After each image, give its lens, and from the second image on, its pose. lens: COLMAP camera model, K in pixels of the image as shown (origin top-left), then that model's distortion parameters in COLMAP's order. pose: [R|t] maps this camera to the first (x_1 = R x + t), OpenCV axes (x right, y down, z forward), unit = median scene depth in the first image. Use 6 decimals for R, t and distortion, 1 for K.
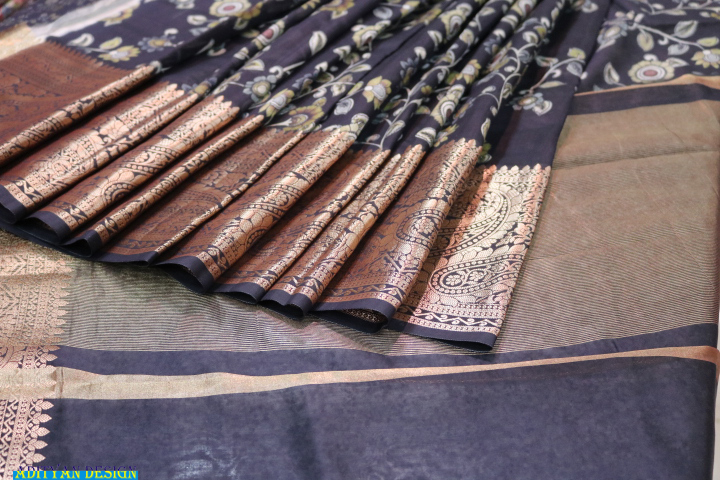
lens RADIAL K [[829.7, 0, 360.0], [0, 829.7, 240.0], [0, 0, 1]] dist [-0.001894, 0.015336]
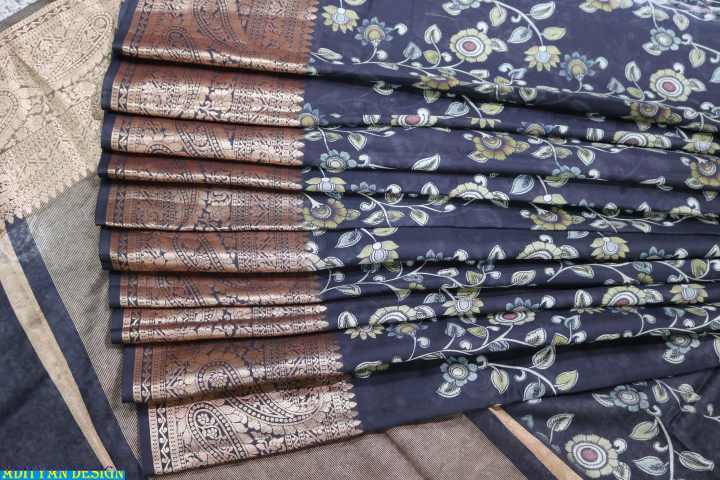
lens RADIAL K [[829.7, 0, 360.0], [0, 829.7, 240.0], [0, 0, 1]] dist [-0.001894, 0.015336]
pose [[0.520620, 0.827733, -0.209316, 0.255693], [-0.635125, 0.539307, 0.552959, -0.896382], [0.570588, -0.154940, 0.806488, 0.111605]]
